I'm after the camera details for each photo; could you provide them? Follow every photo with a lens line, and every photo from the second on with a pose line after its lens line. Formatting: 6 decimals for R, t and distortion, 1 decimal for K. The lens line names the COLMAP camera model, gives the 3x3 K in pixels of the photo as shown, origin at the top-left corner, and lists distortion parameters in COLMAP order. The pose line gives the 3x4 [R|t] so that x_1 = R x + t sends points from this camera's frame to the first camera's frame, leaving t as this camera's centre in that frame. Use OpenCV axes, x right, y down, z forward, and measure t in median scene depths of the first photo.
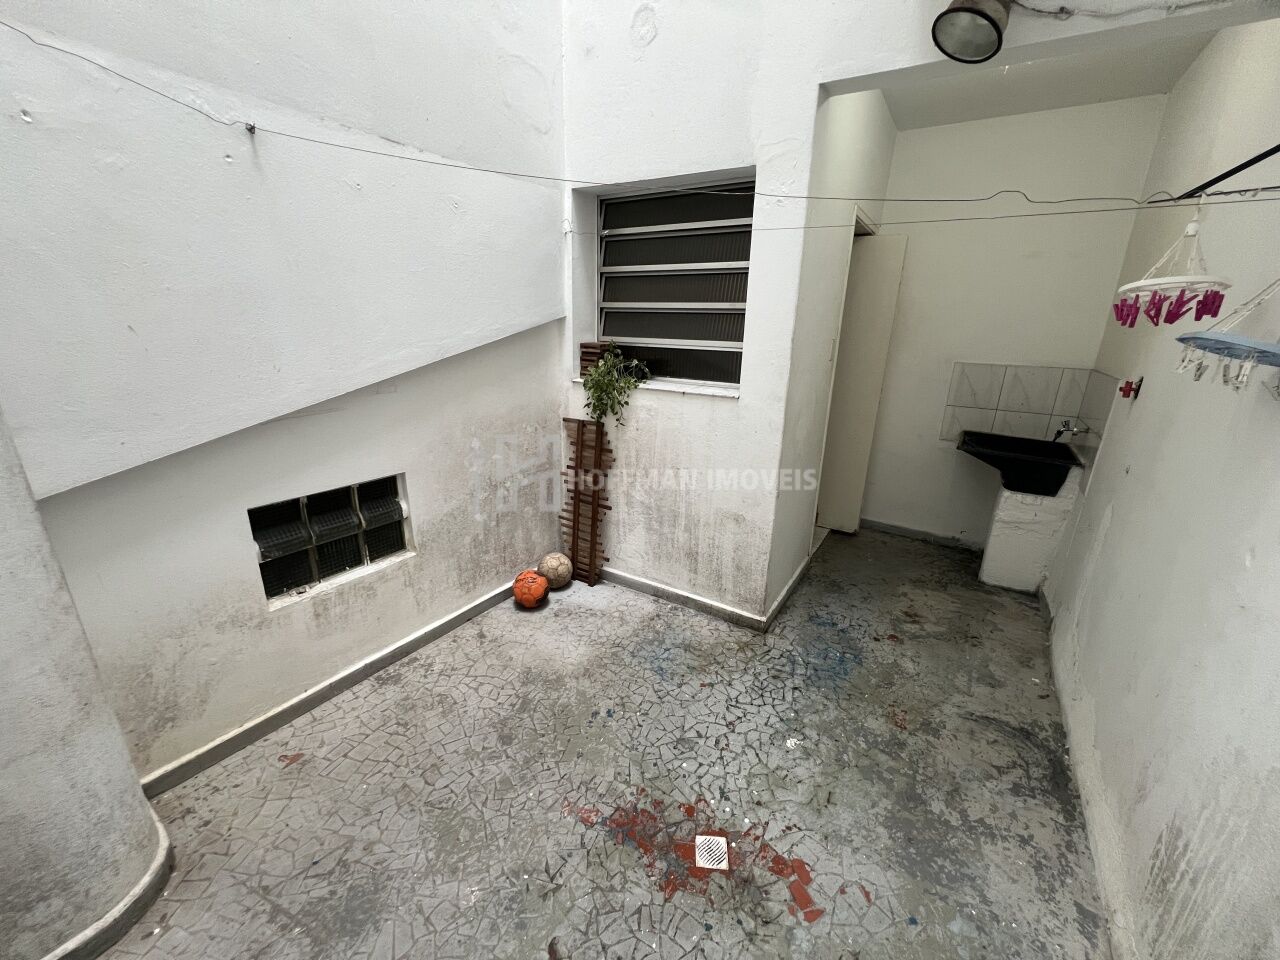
lens RADIAL K [[510.2, 0, 640.7], [0, 510.2, 482.9], [0, 0, 1]] dist [0.000018, -0.000010]
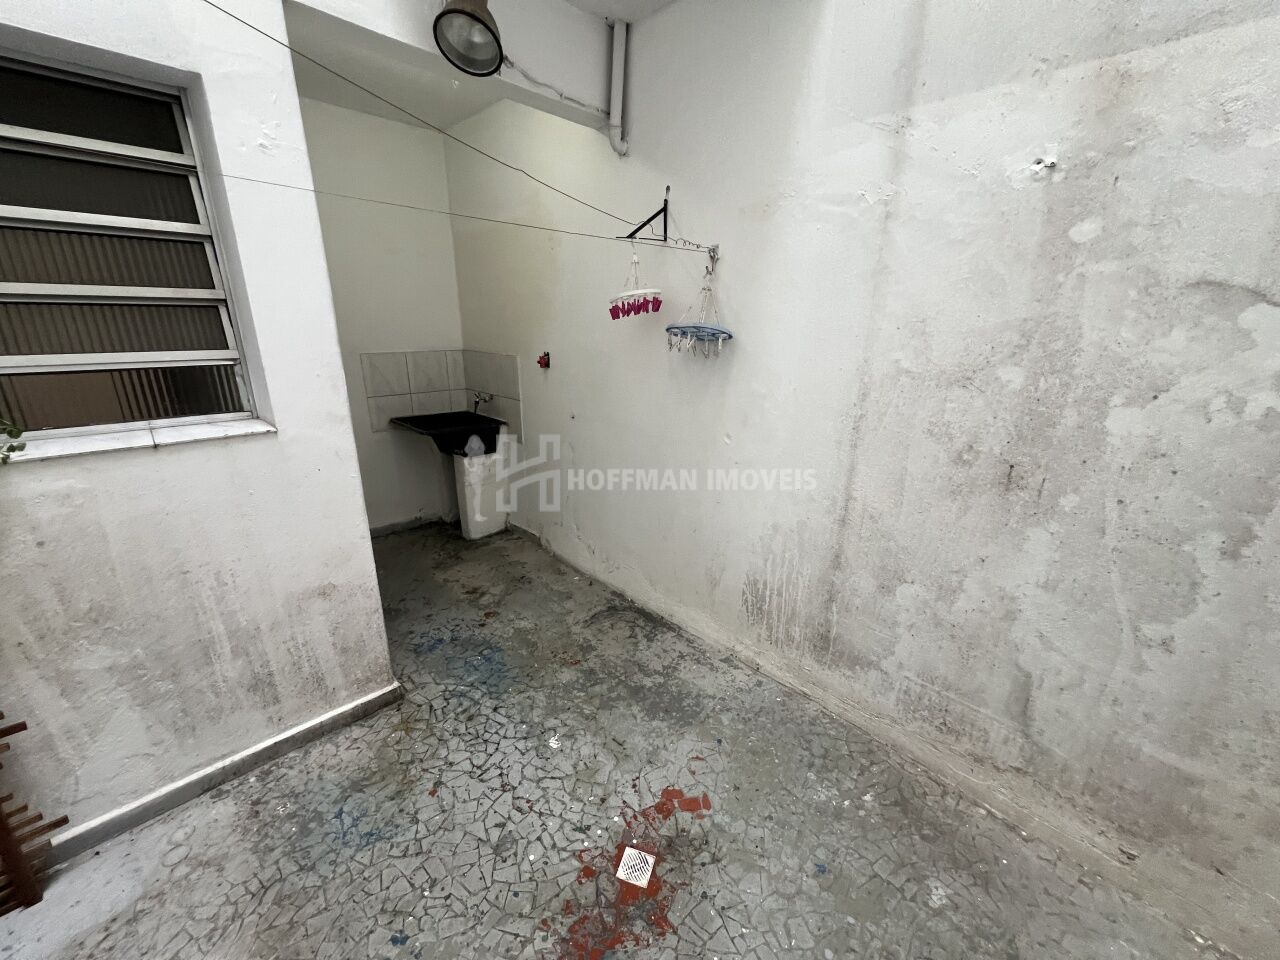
lens RADIAL K [[510.2, 0, 640.7], [0, 510.2, 482.9], [0, 0, 1]] dist [0.000018, -0.000010]
pose [[0.236197, -0.316674, 0.918656, -0.430094], [0.290556, 0.925169, 0.244213, -0.159226], [-0.927248, 0.209239, 0.310534, 0.436616]]
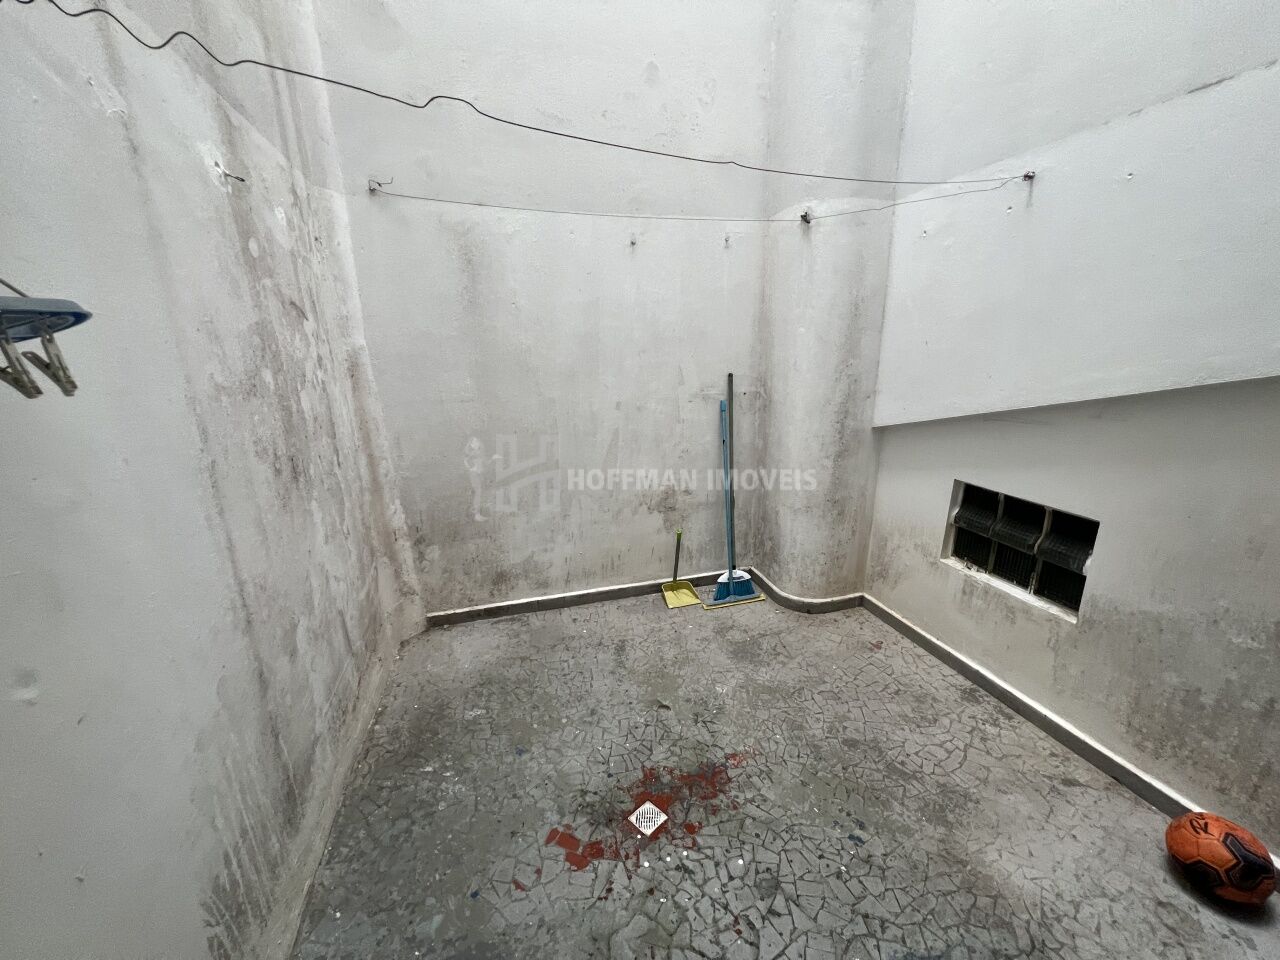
lens RADIAL K [[510.2, 0, 640.7], [0, 510.2, 482.9], [0, 0, 1]] dist [0.000018, -0.000010]
pose [[-0.651310, 0.181541, -0.736775, 0.663611], [-0.232195, 0.876703, 0.421280, -0.279442], [0.722413, 0.445459, -0.528853, 1.016402]]
